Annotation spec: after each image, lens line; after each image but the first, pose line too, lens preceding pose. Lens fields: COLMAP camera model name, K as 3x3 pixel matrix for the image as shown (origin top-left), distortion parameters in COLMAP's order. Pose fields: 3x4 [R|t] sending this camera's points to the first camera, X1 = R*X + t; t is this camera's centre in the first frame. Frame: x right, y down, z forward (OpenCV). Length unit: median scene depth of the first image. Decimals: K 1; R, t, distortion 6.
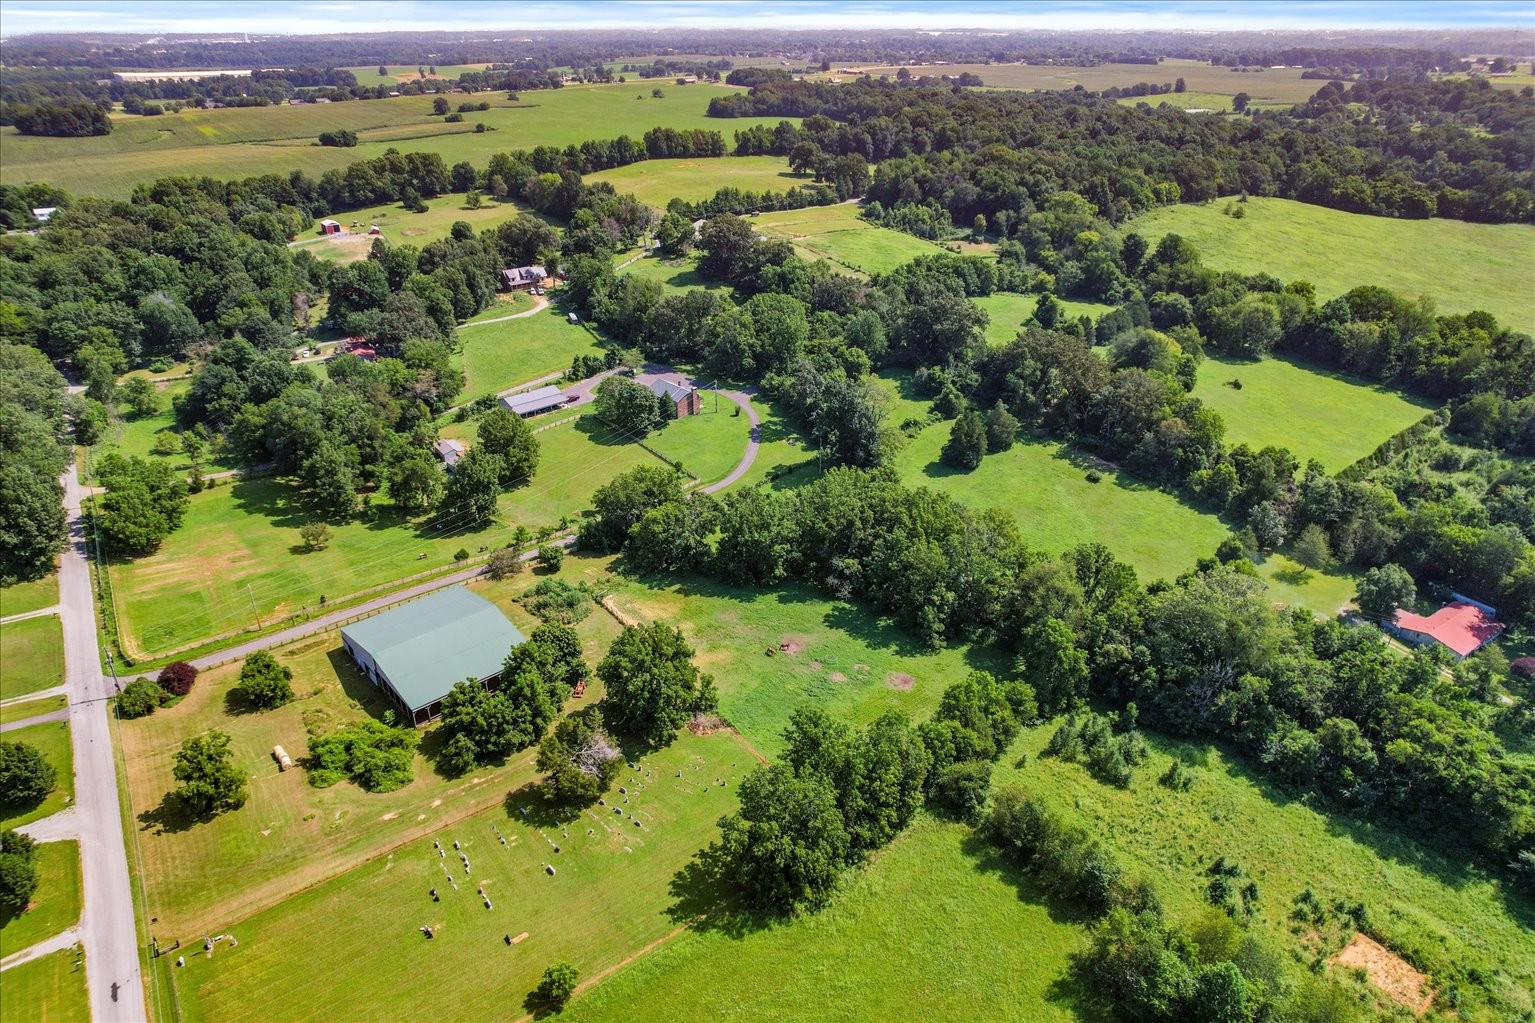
lens RADIAL K [[978.4, 0, 771.8], [0, 978.4, 517.8], [0, 0, 1]] dist [-0.076109, 0.073543]
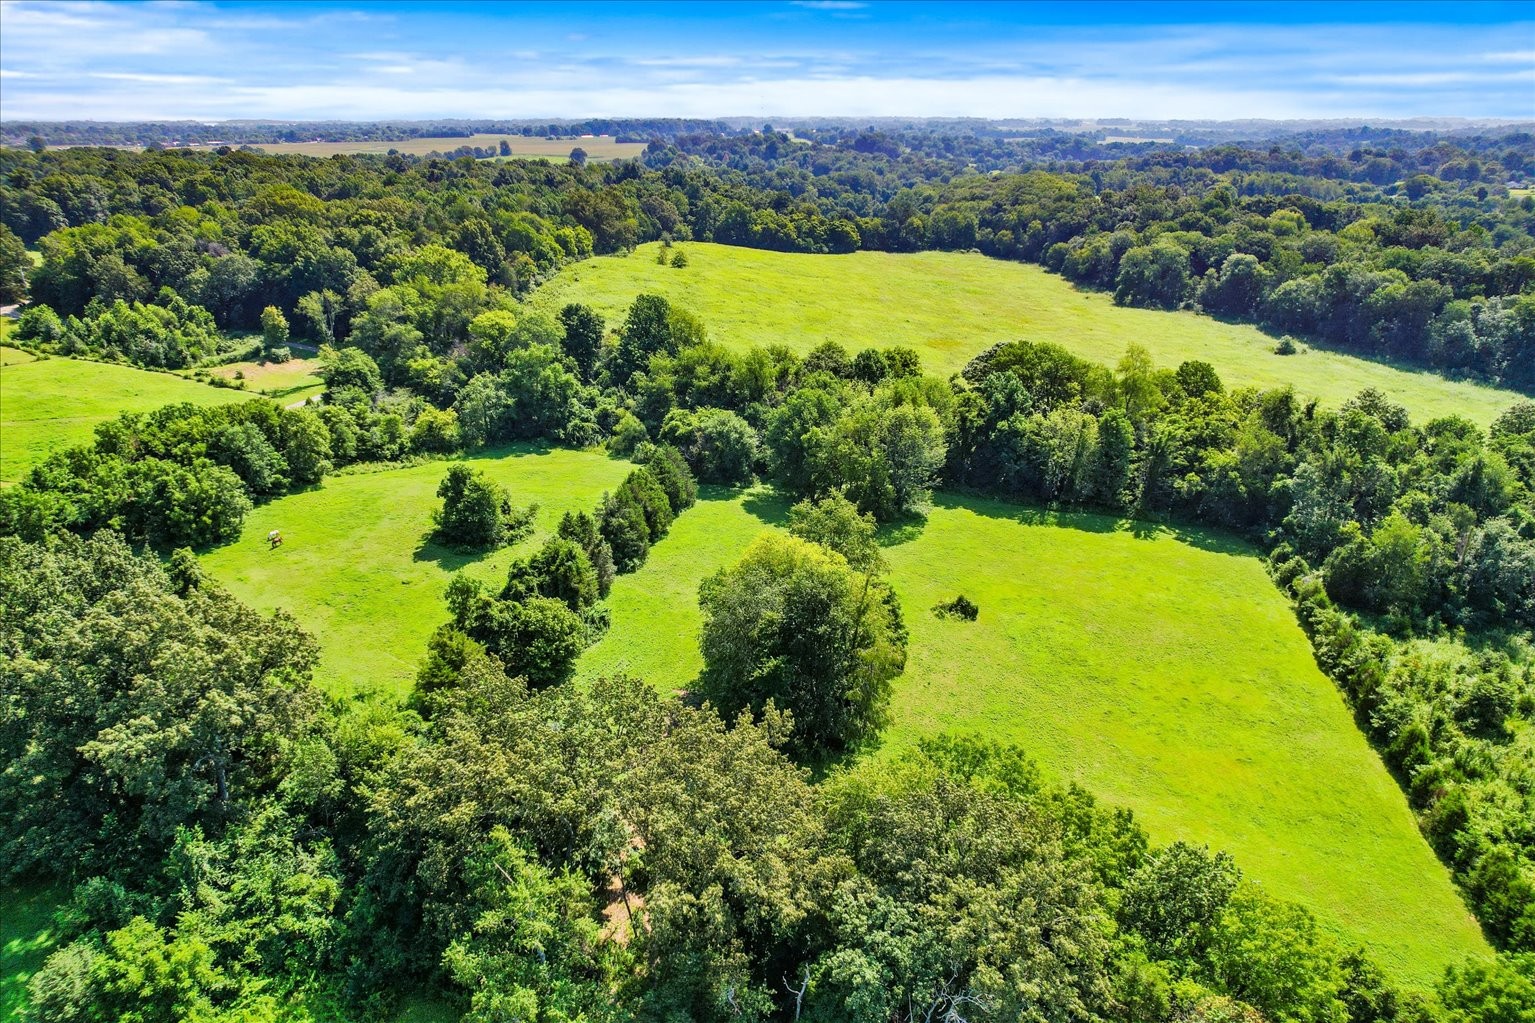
lens RADIAL K [[978.4, 0, 771.8], [0, 978.4, 517.8], [0, 0, 1]] dist [-0.076109, 0.073543]
pose [[0.800621, -0.226636, 0.554656, 0.141058], [0.271702, 0.962381, 0.001045, -0.157054], [-0.534027, 0.149864, 0.832079, 0.529538]]
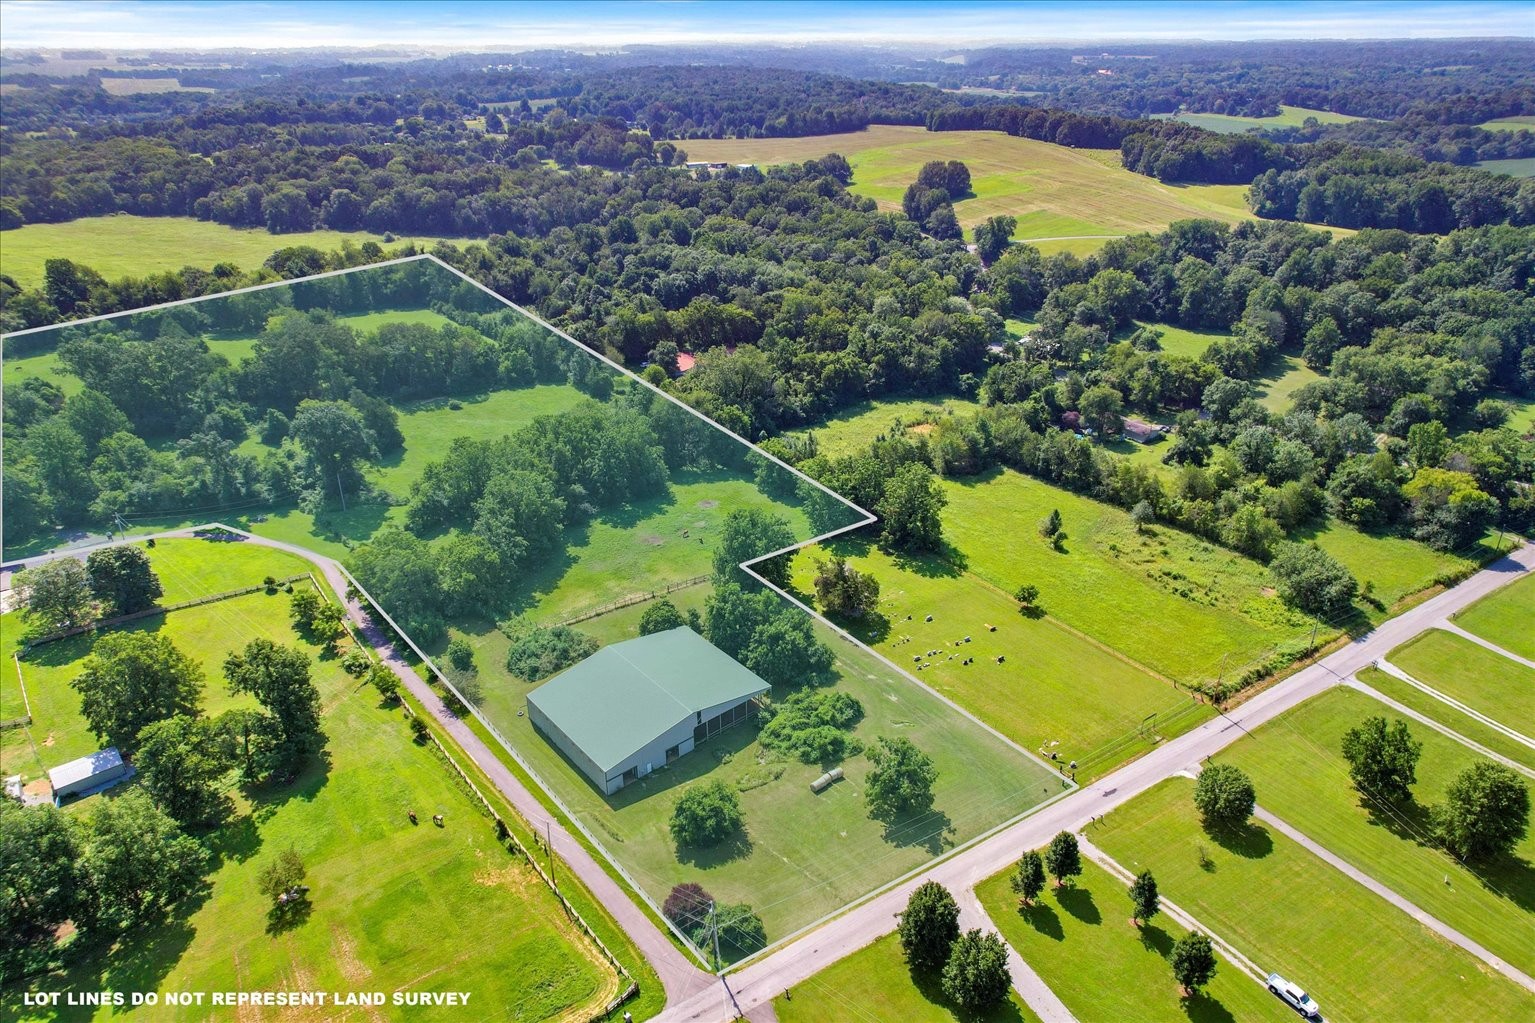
lens RADIAL K [[978.4, 0, 771.8], [0, 978.4, 517.8], [0, 0, 1]] dist [-0.076109, 0.073543]
pose [[0.020605, -0.444647, 0.895469, -0.492306], [0.462870, 0.798132, 0.385664, -0.134335], [-0.886187, 0.406539, 0.222259, 0.293570]]
